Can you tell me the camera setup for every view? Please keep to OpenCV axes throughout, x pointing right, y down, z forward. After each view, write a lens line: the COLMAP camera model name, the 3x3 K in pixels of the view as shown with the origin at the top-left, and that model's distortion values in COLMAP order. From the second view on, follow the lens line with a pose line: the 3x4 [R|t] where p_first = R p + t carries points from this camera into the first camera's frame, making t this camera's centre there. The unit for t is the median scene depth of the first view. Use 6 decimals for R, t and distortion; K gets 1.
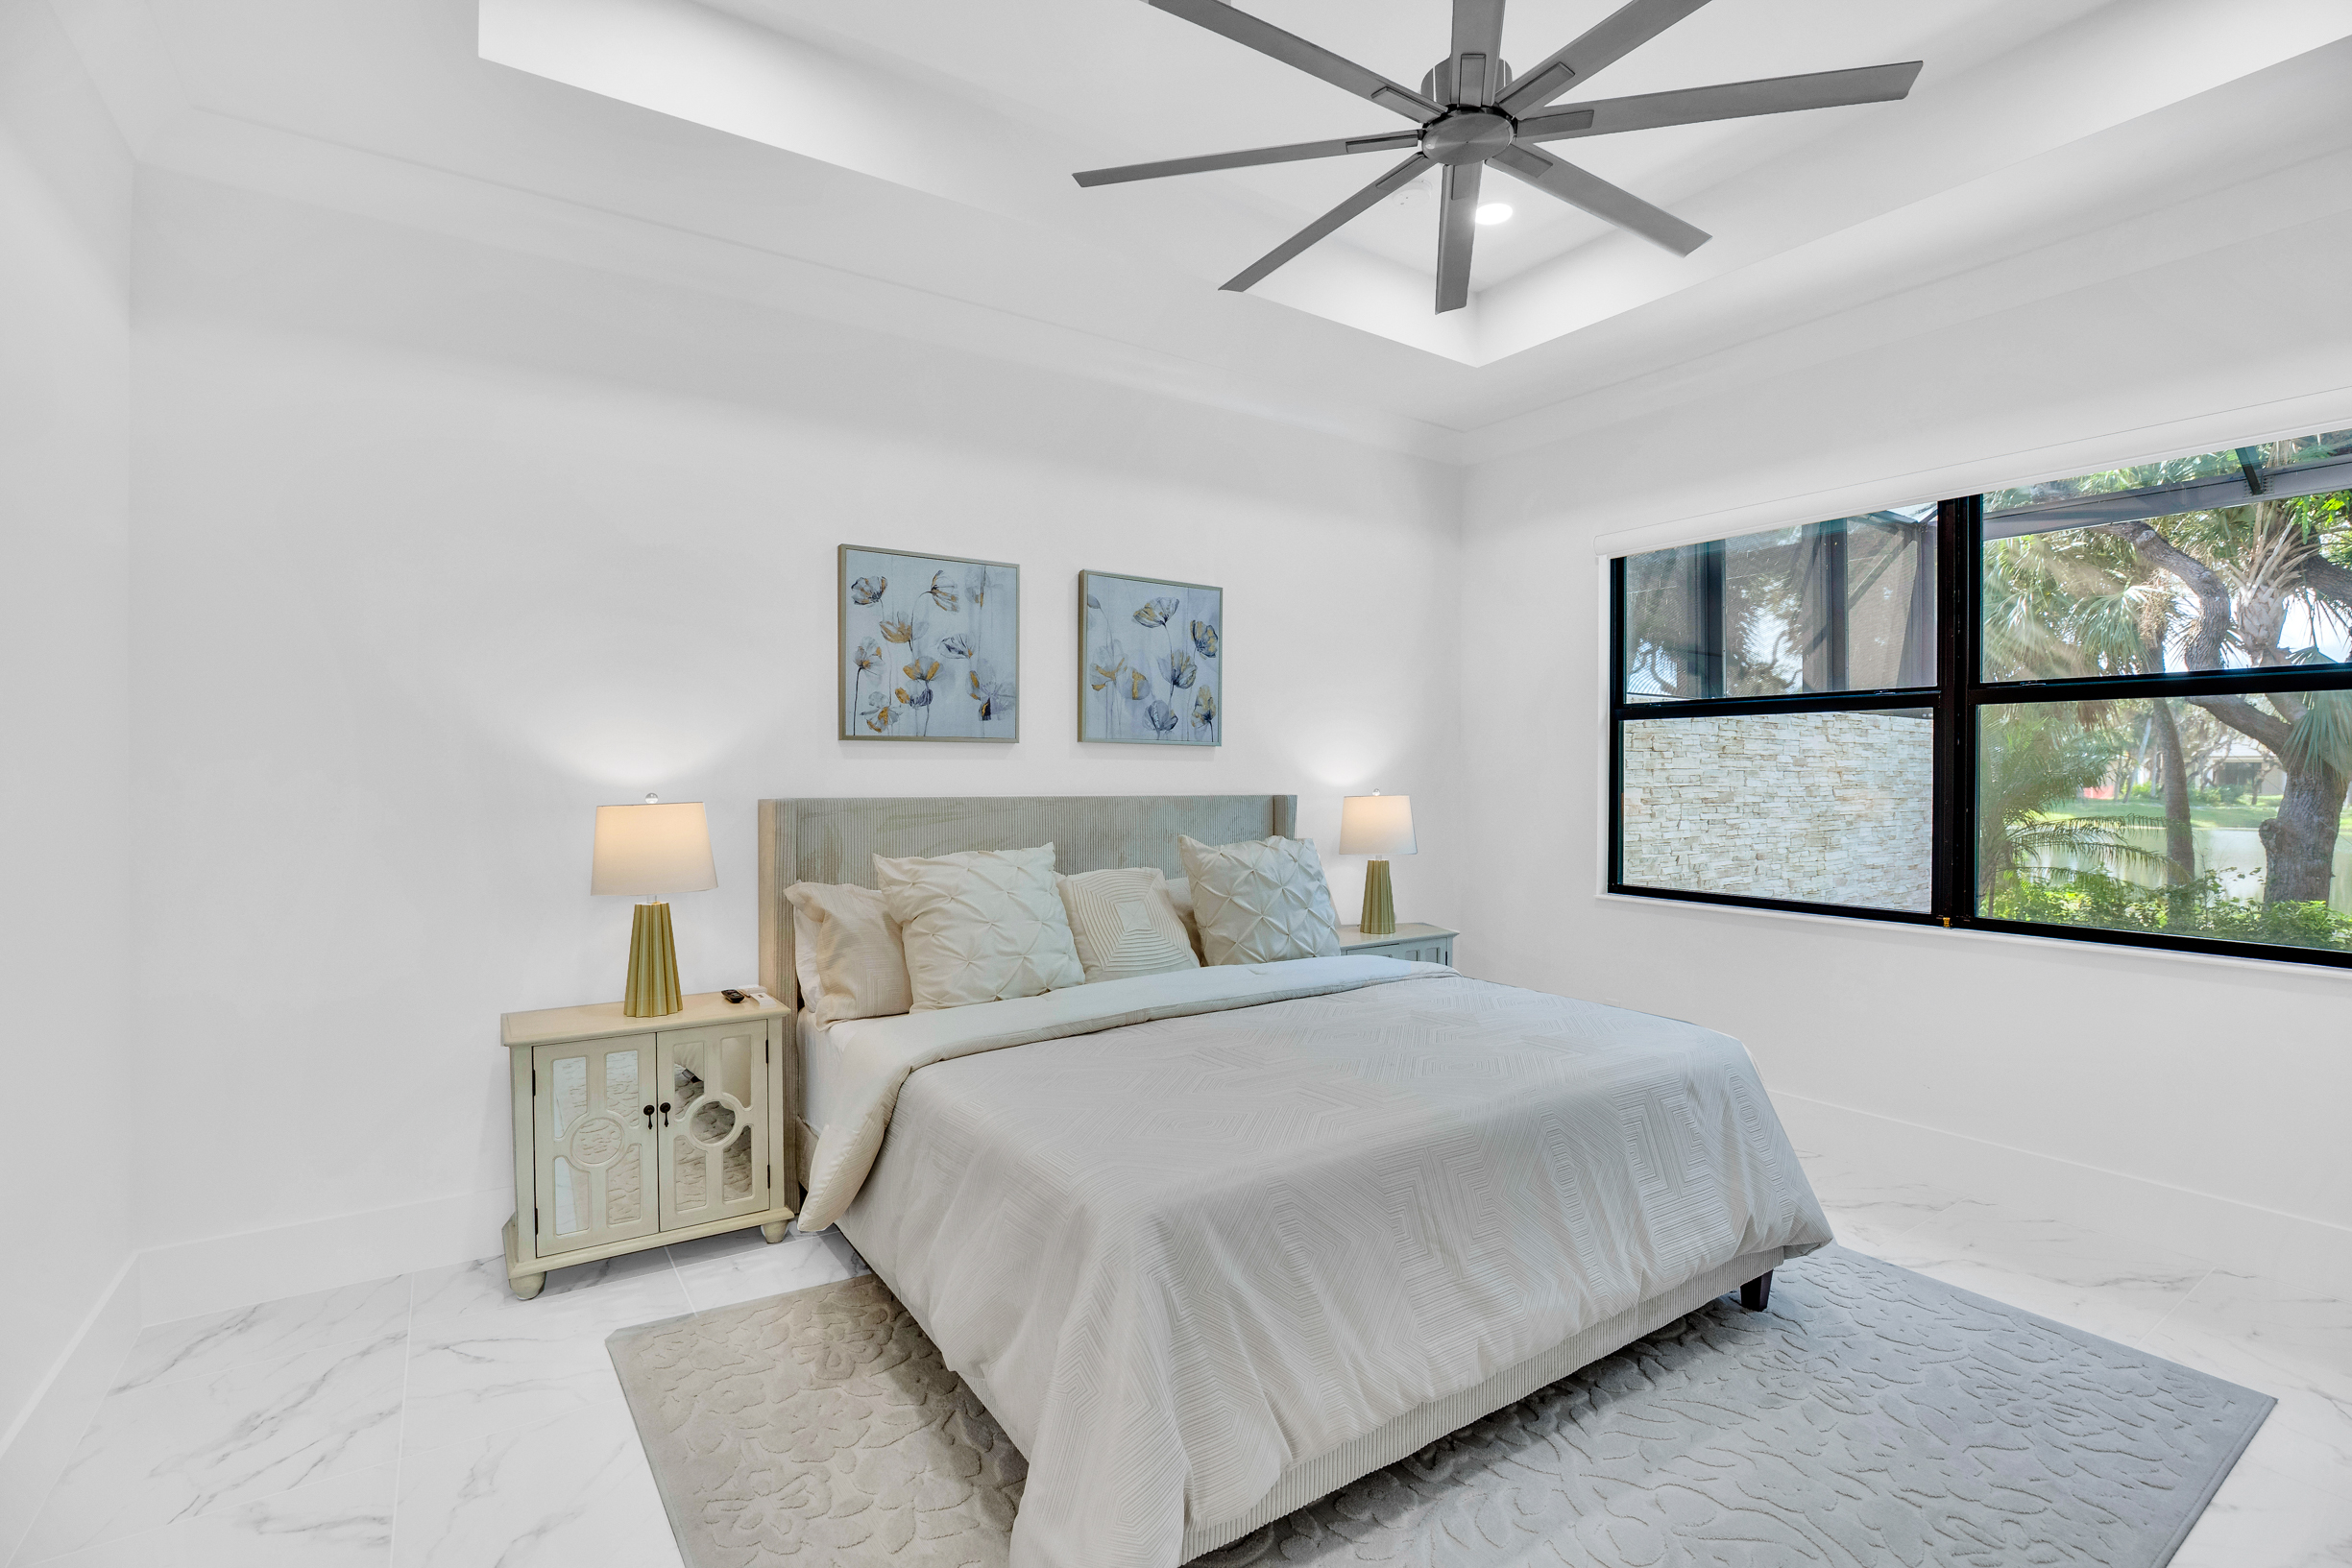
lens RADIAL K [[1078.5, 0, 1185.3], [0, 1078.5, 779.7], [0, 0, 1]] dist [-0.046348, 0.014142]
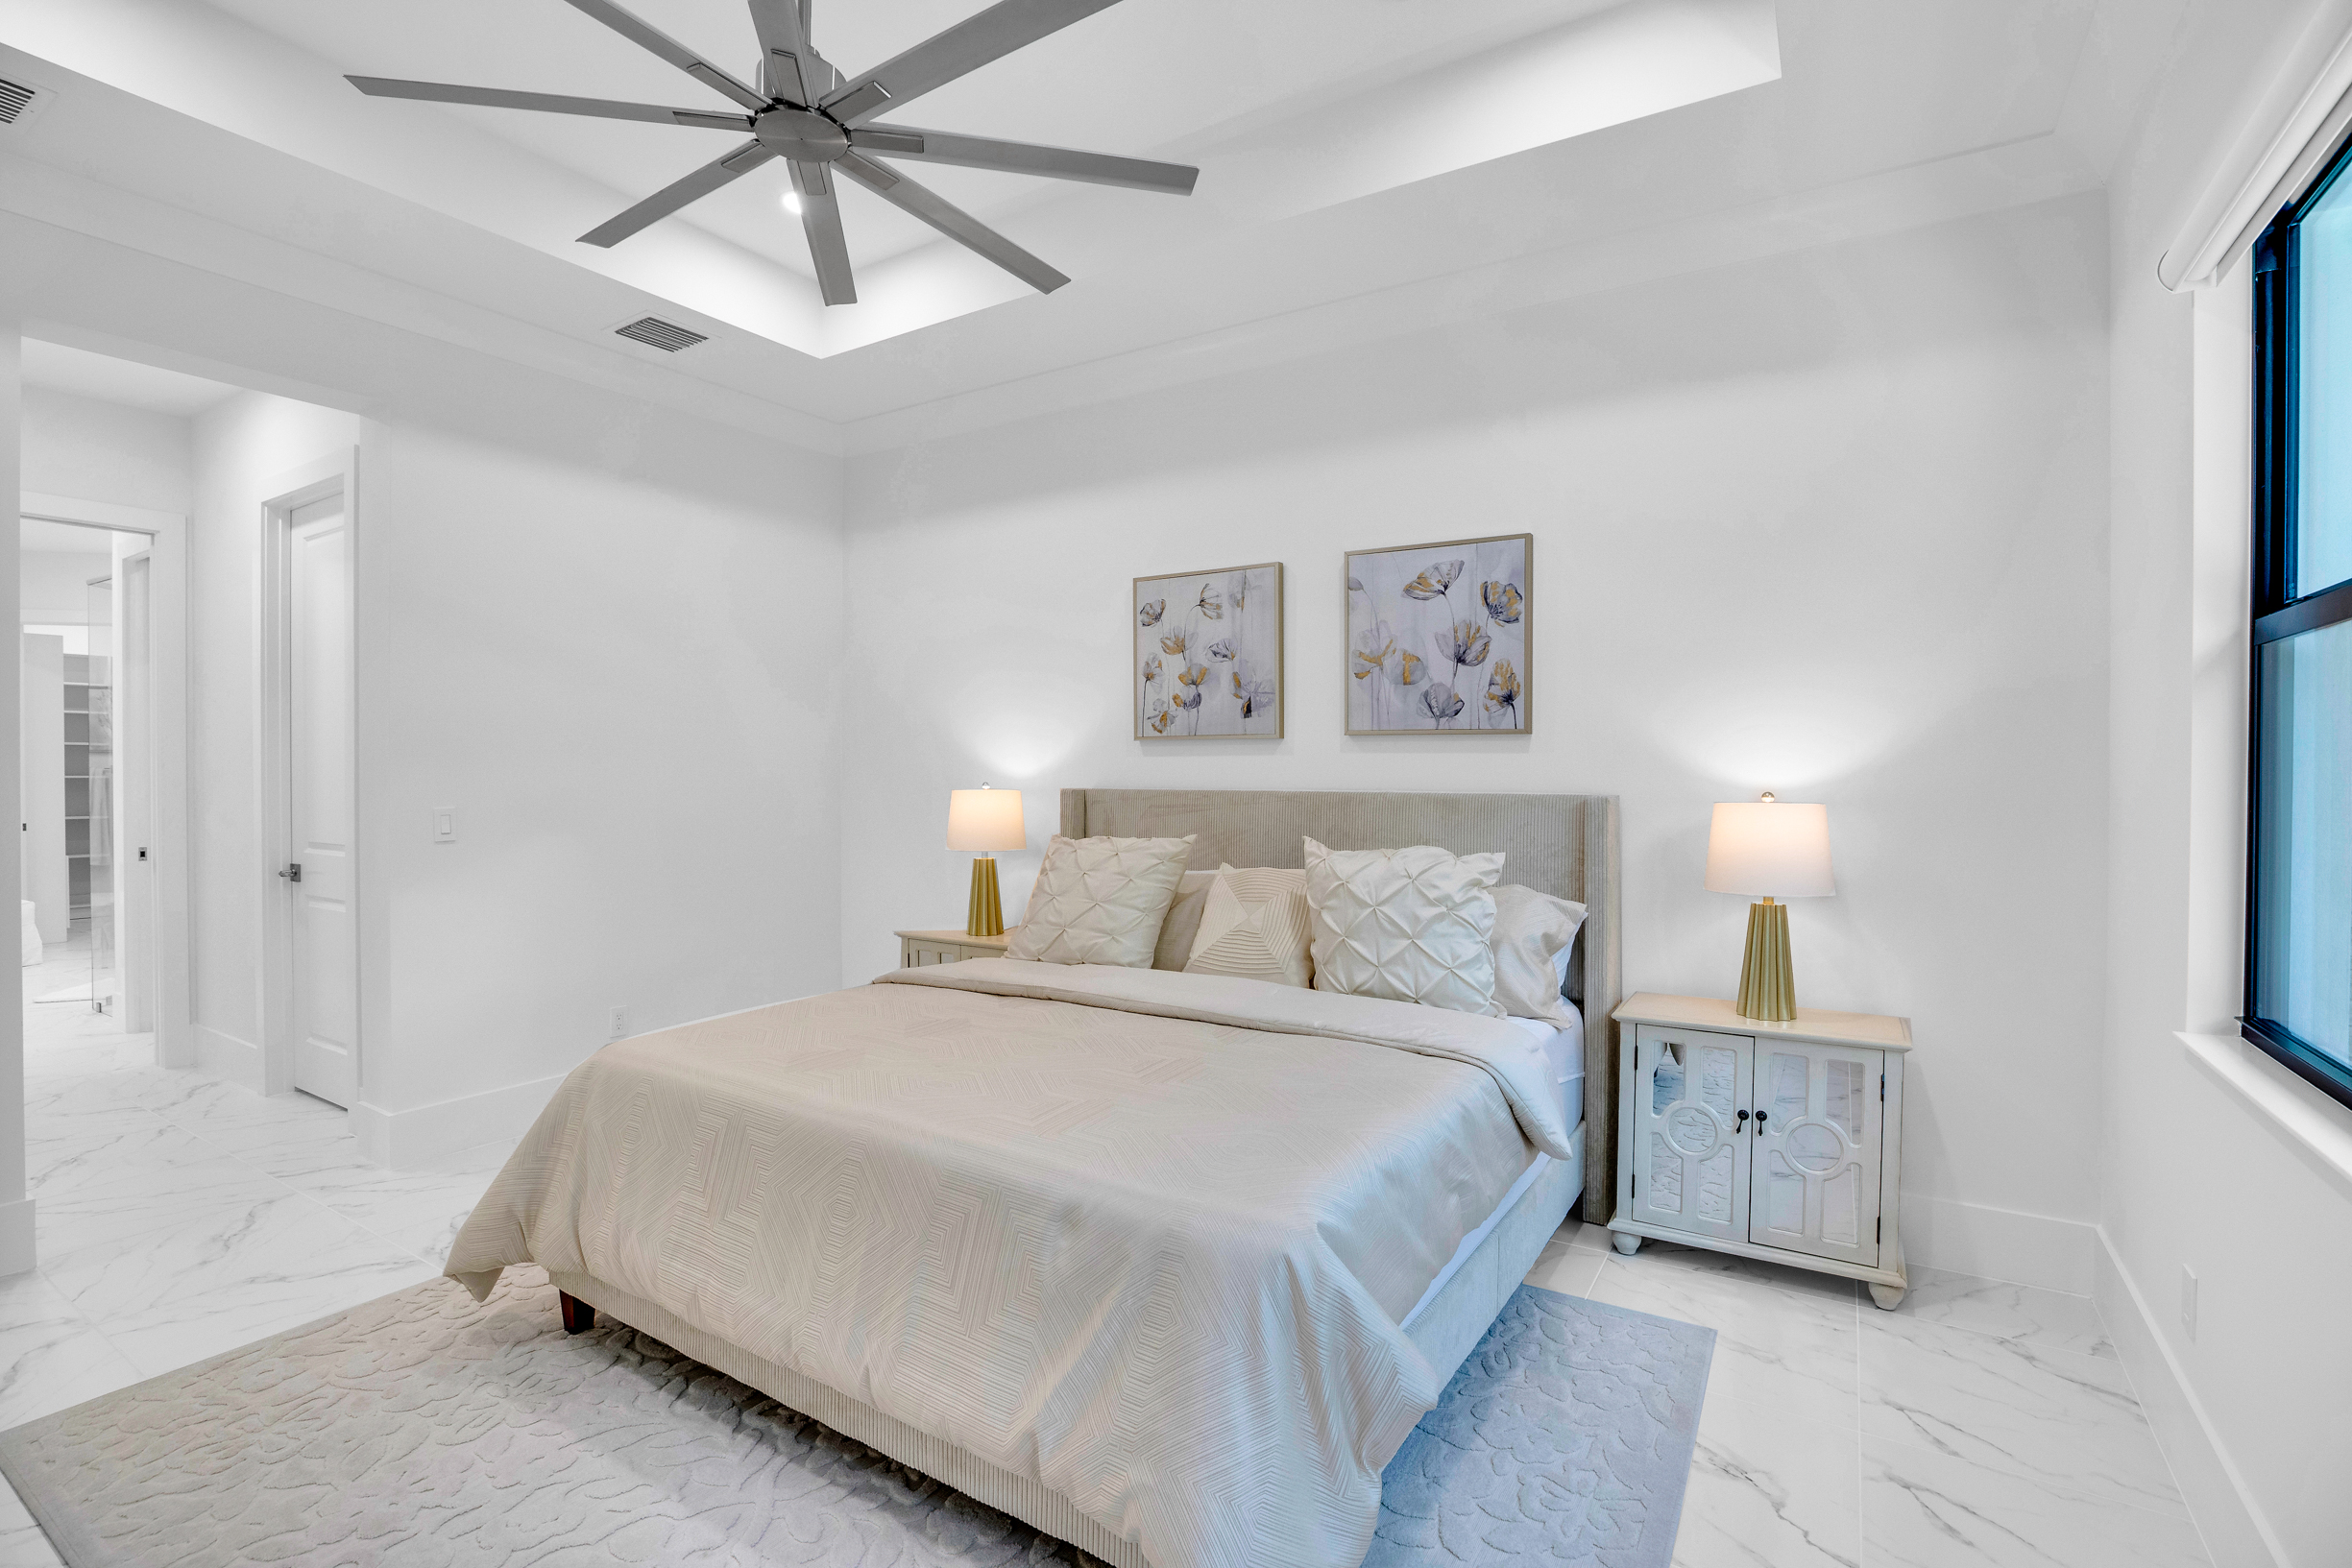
lens RADIAL K [[1078.5, 0, 1185.3], [0, 1078.5, 779.7], [0, 0, 1]] dist [-0.046348, 0.014142]
pose [[0.402757, 0.006983, -0.915280, 0.734513], [-0.006003, 0.999970, 0.004988, 0.000128], [0.915287, 0.003486, 0.402787, 0.511543]]
